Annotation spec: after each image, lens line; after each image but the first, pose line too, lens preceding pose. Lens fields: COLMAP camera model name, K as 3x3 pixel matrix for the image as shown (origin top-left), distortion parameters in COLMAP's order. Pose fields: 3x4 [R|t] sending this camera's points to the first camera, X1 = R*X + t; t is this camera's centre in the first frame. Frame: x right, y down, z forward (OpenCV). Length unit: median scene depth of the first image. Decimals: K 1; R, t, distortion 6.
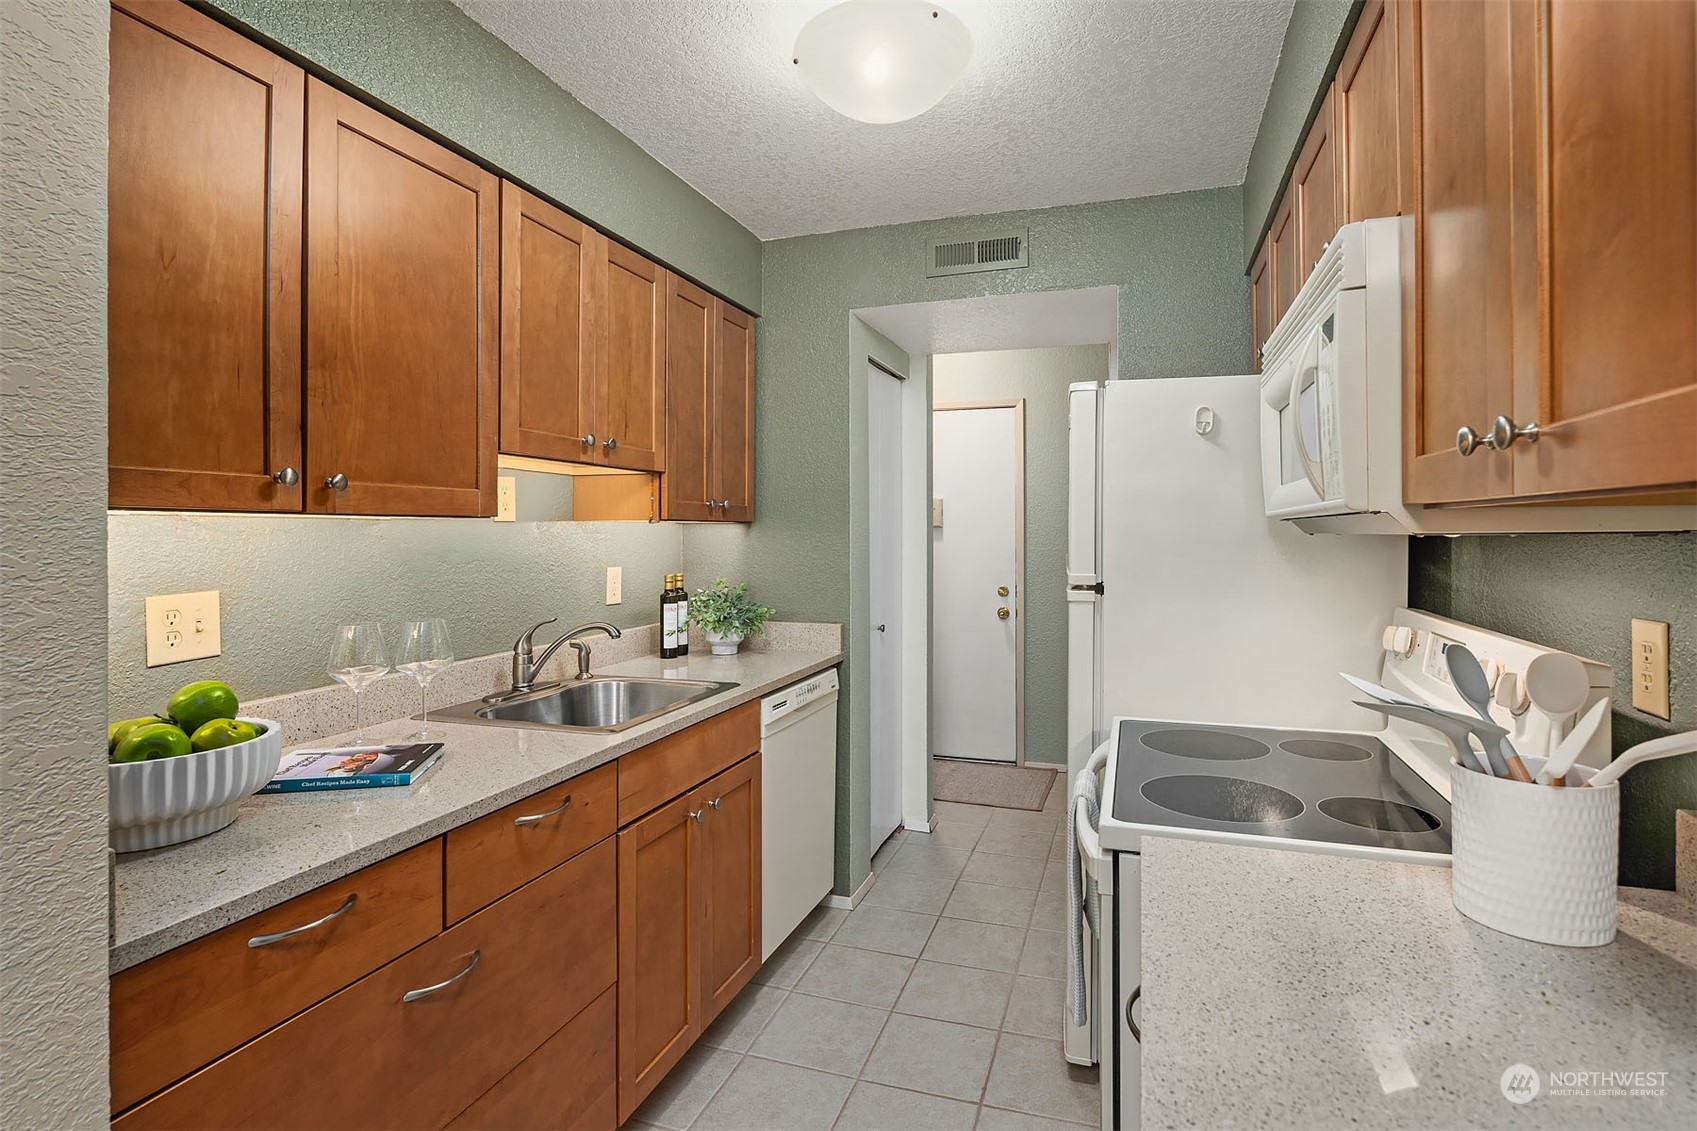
lens RADIAL K [[842.6, 0, 865.9], [0, 842.6, 524.5], [0, 0, 1]] dist [0.001696, -0.000199]
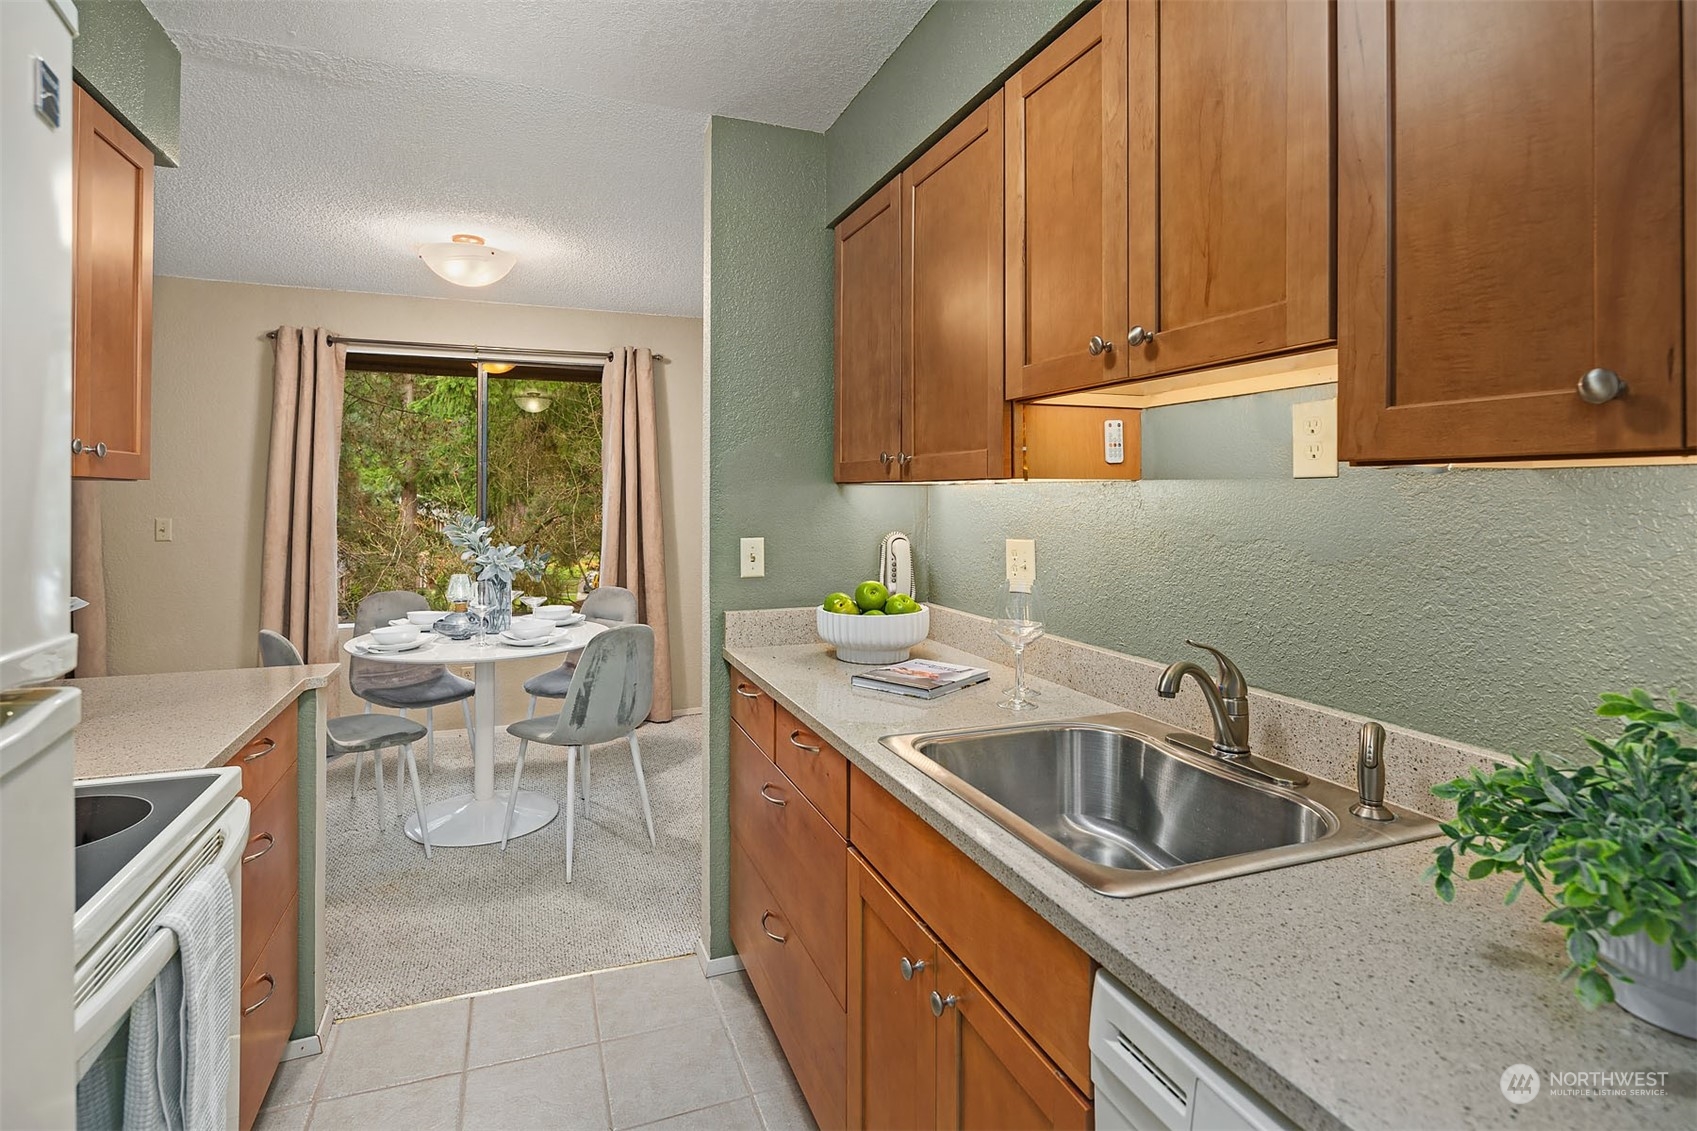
lens RADIAL K [[807.7, 0, 811.8], [0, 807.7, 480.1], [0, 0, 1]] dist [-0.001088, -0.000272]
pose [[-0.792381, -0.009302, -0.609955, 0.172522], [0.002864, 0.999816, -0.018967, 0.005717], [0.610019, -0.016776, -0.792209, 1.198524]]
